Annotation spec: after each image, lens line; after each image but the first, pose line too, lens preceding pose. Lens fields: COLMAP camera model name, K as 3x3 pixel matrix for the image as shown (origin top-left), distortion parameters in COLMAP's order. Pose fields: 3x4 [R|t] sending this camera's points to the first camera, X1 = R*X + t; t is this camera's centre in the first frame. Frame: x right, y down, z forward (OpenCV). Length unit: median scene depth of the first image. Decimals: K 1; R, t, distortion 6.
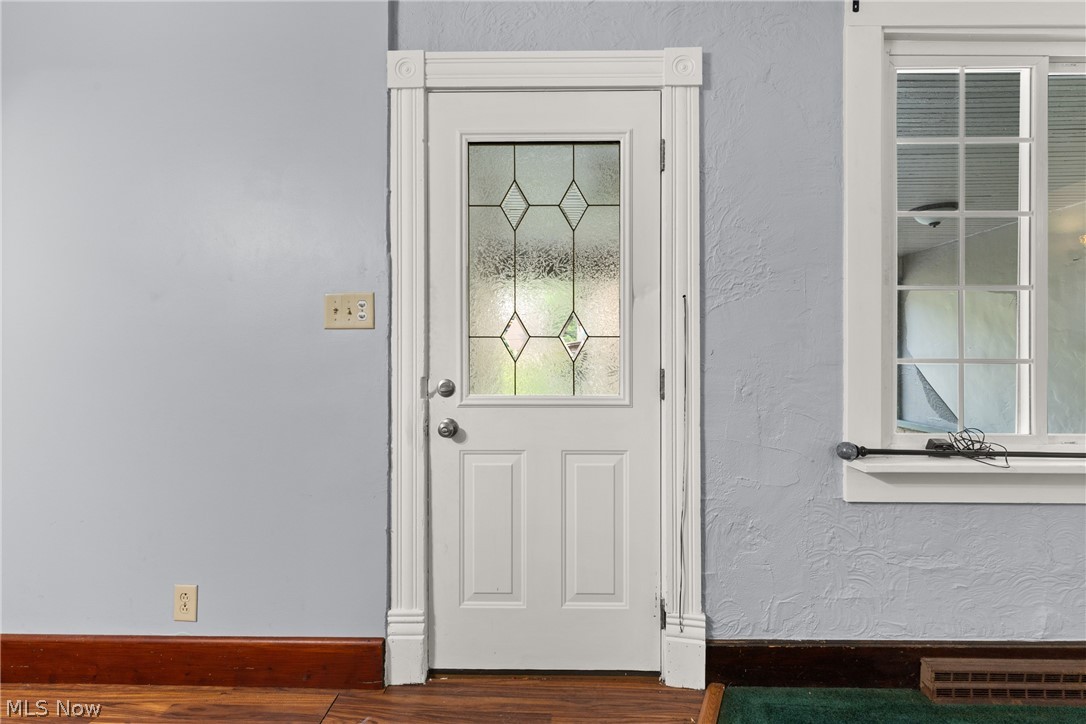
lens RADIAL K [[487.5, 0, 544.1], [0, 487.5, 360.0], [0, 0, 1]] dist [0.002543, -0.000665]
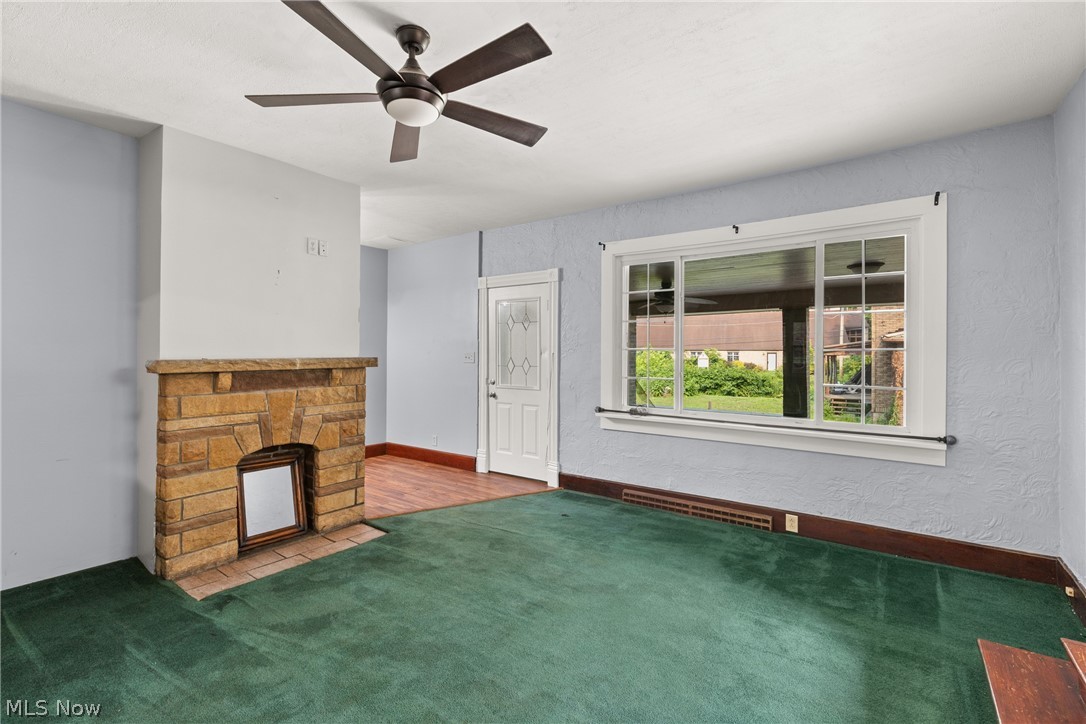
lens RADIAL K [[487.5, 0, 542.1], [0, 487.5, 356.5], [0, 0, 1]] dist [0.002543, -0.000665]
pose [[0.819169, 0.005709, -0.573523, 1.894930], [-0.005962, 0.999981, 0.001438, -0.113854], [0.573521, 0.002241, 0.819188, -1.419516]]
